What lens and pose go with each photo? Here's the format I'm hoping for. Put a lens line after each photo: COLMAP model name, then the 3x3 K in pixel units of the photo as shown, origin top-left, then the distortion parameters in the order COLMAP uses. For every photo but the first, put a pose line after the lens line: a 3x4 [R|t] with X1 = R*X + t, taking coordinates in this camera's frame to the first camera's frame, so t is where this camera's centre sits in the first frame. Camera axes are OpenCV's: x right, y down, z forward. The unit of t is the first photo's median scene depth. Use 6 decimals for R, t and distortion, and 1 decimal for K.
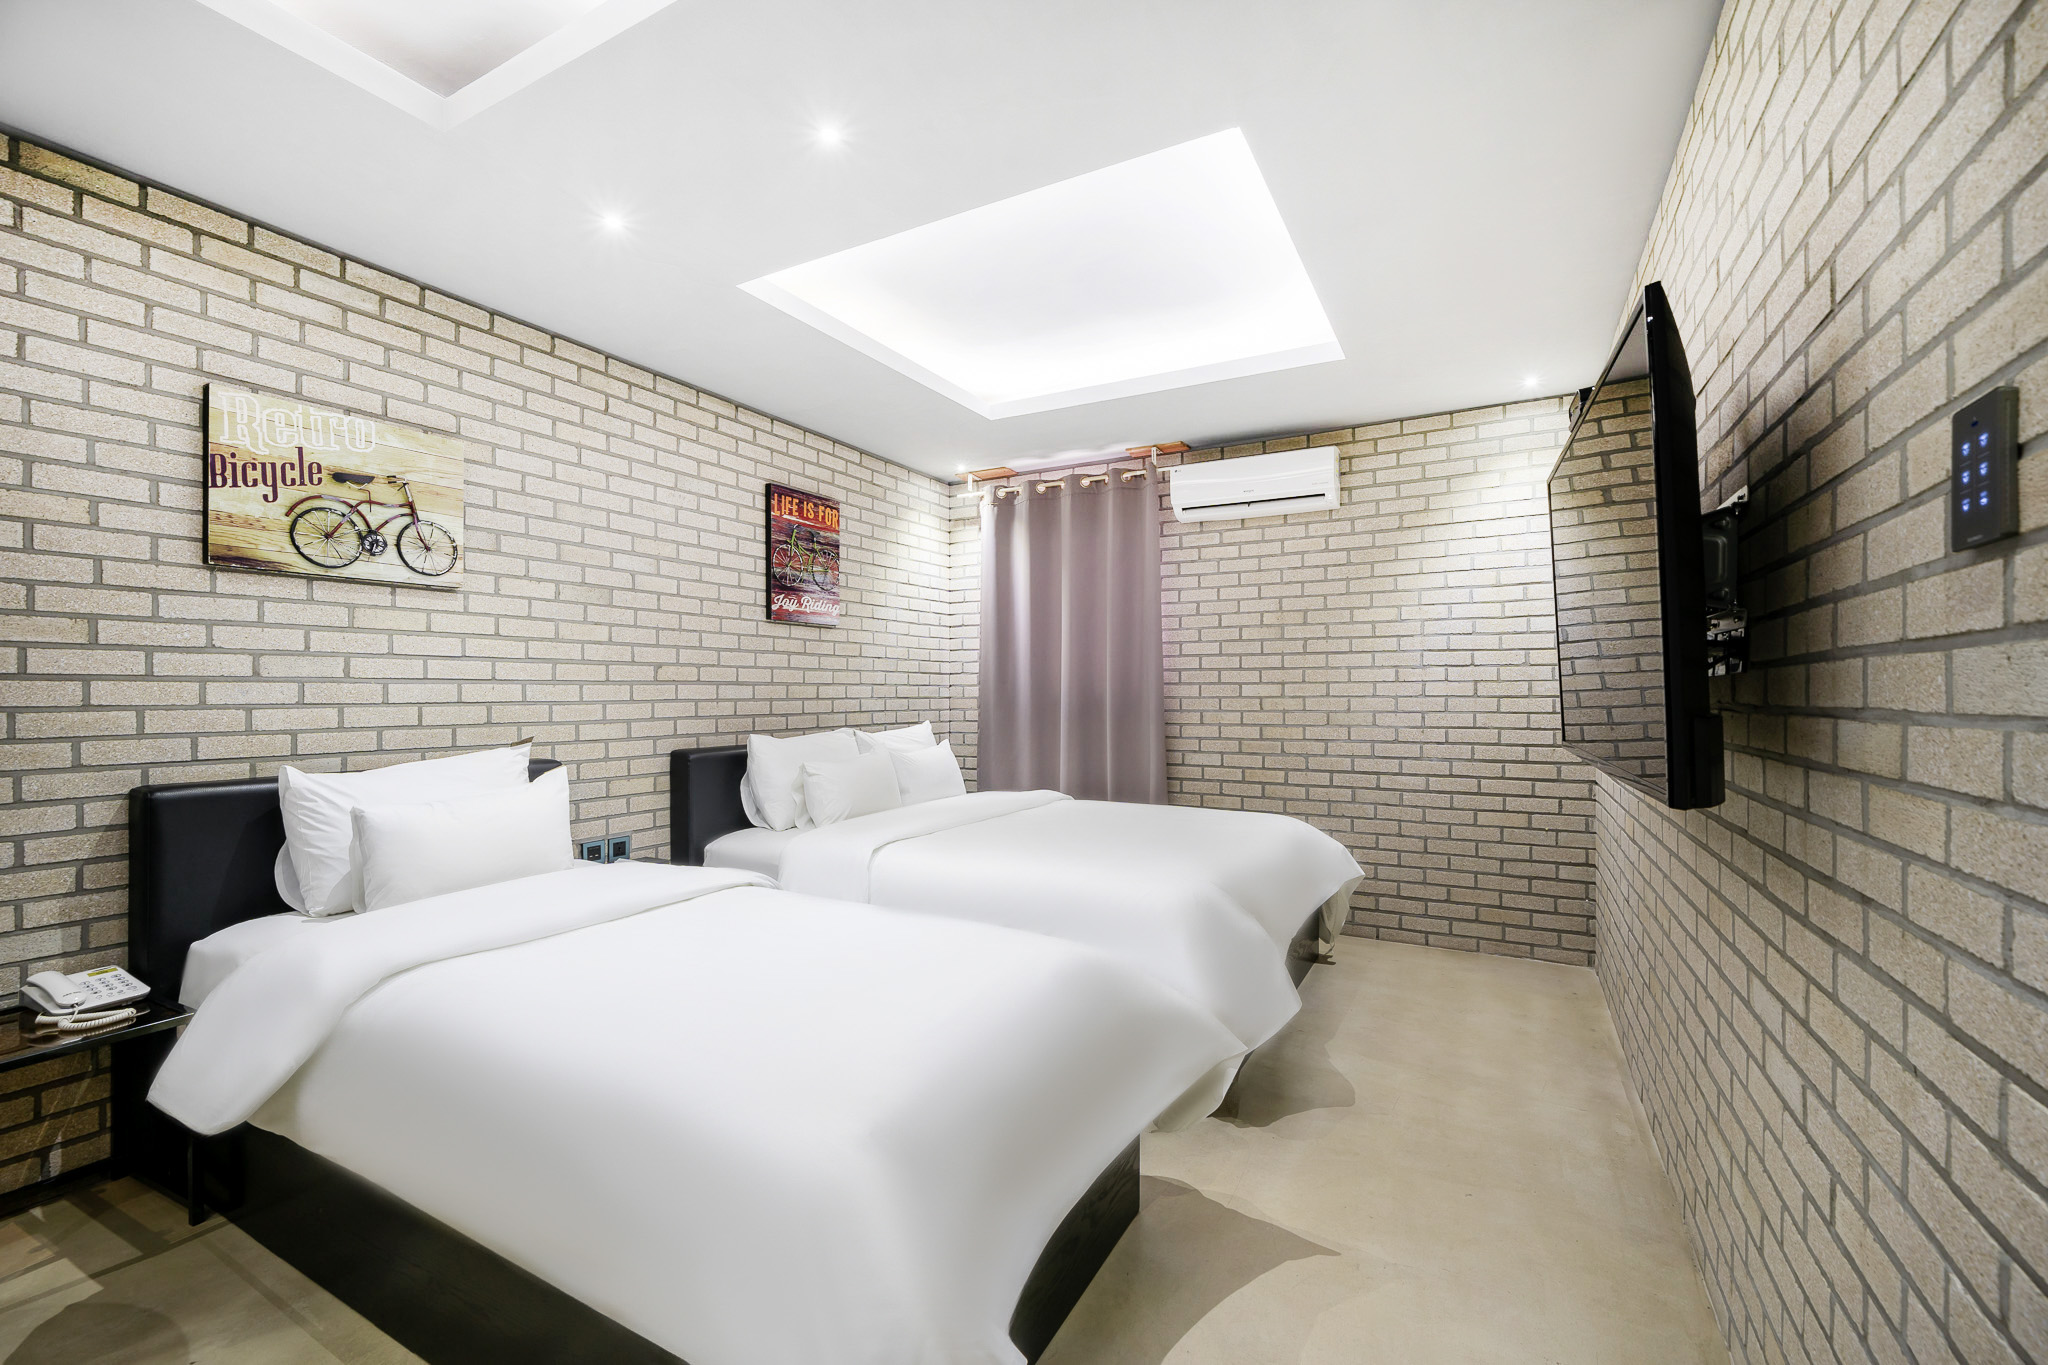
lens RADIAL K [[832.0, 0, 1024.6], [0, 832.0, 690.0], [0, 0, 1]] dist [-0.003321, -0.000557]
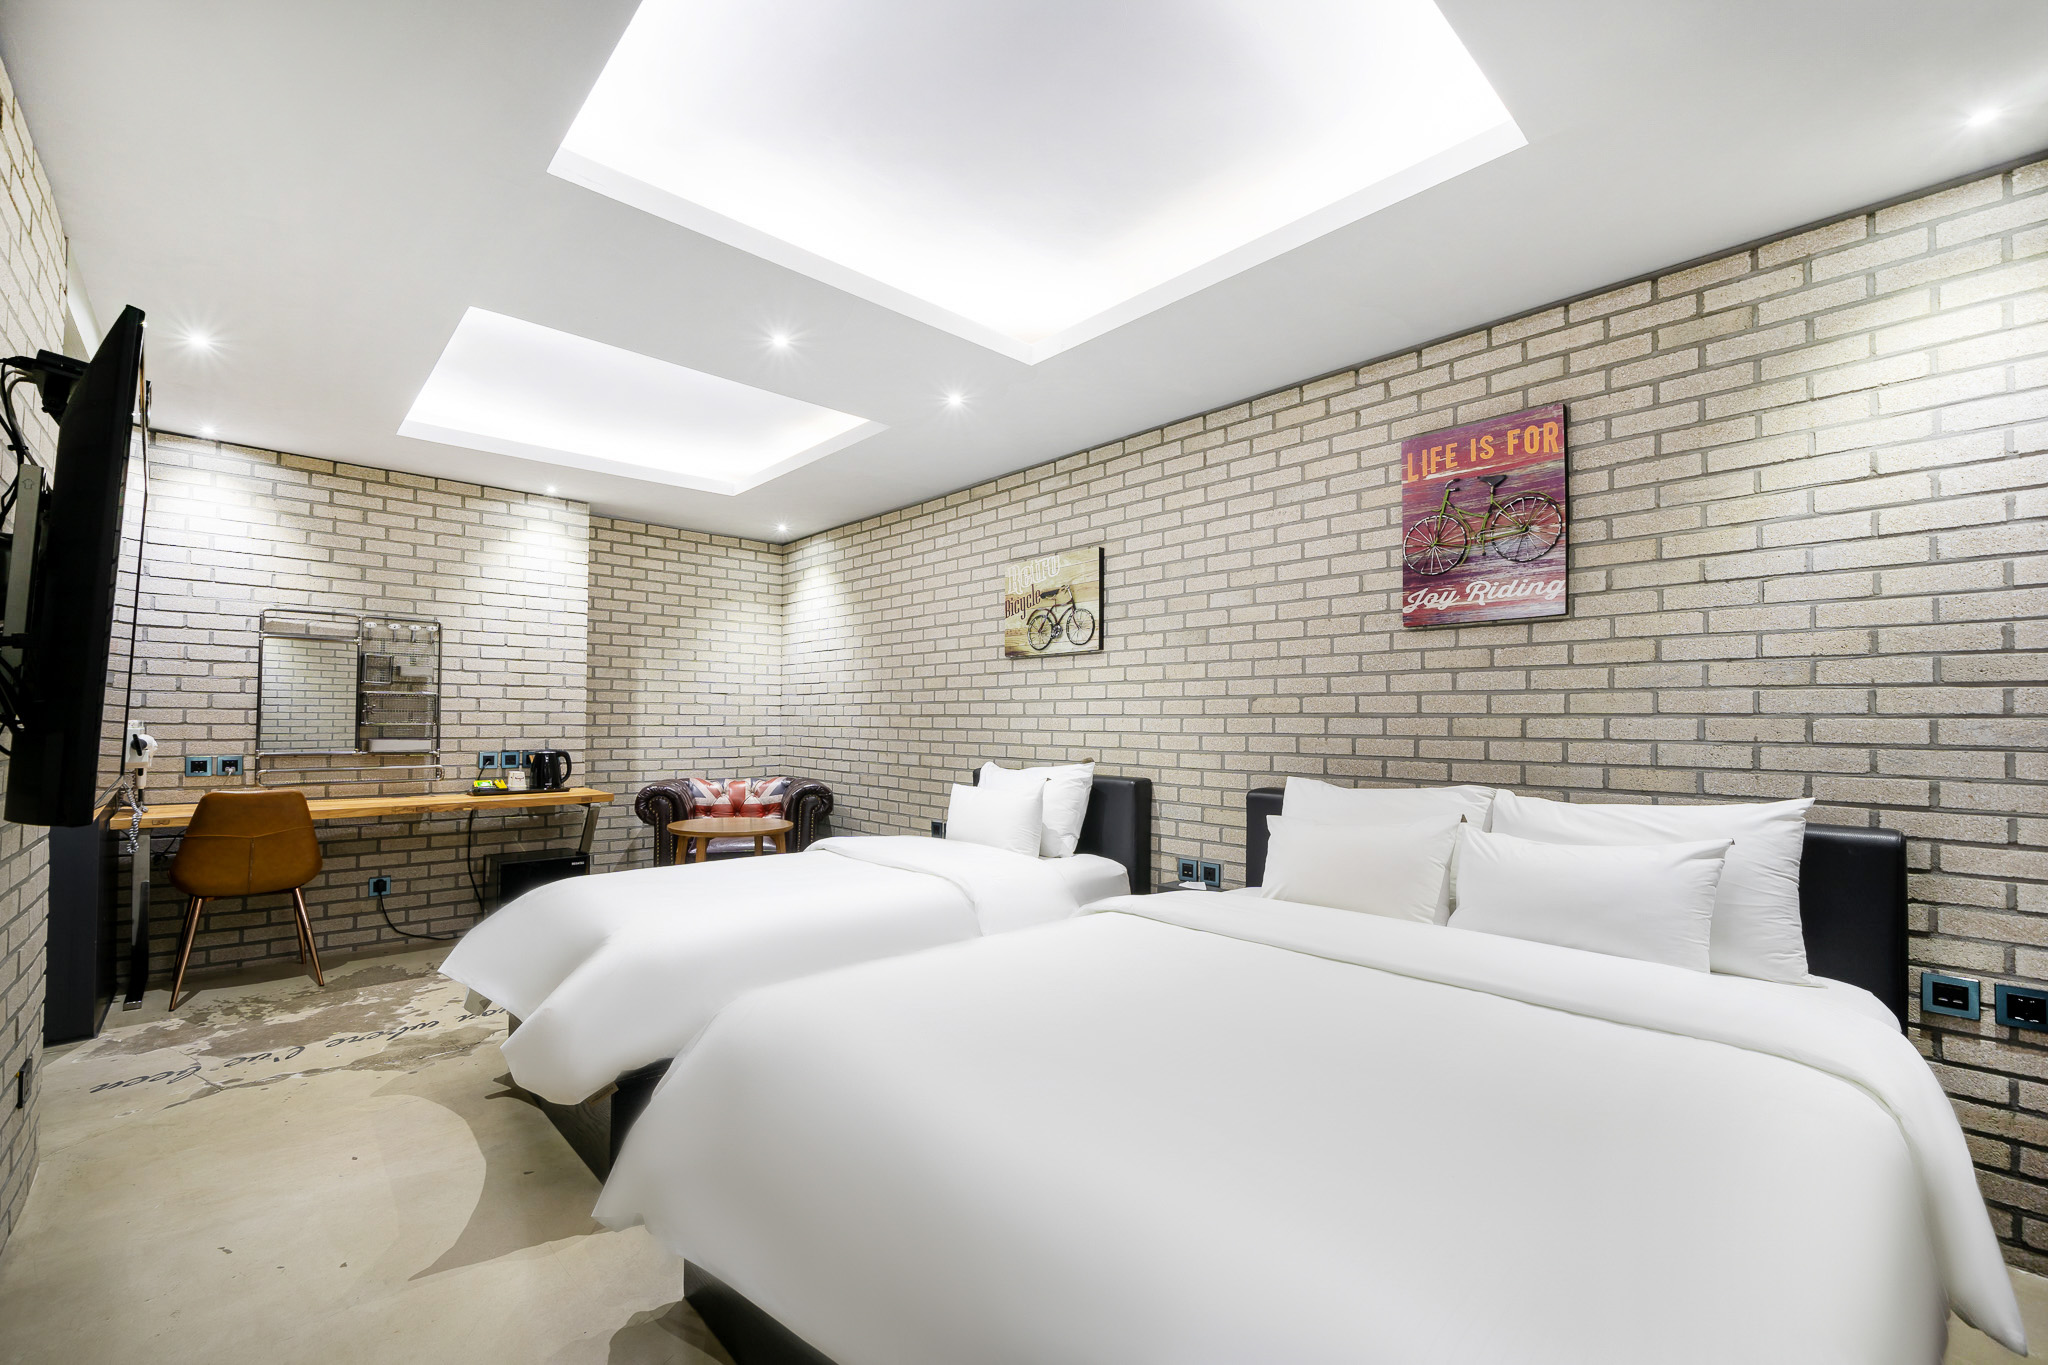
lens RADIAL K [[832.0, 0, 984.5], [0, 832.0, 704.7], [0, 0, 1]] dist [-0.003321, -0.000557]
pose [[-0.313458, -0.021445, -0.949360, 0.577864], [-0.005922, 0.999770, -0.020628, 0.000417], [0.949584, -0.000844, -0.313512, 1.010704]]
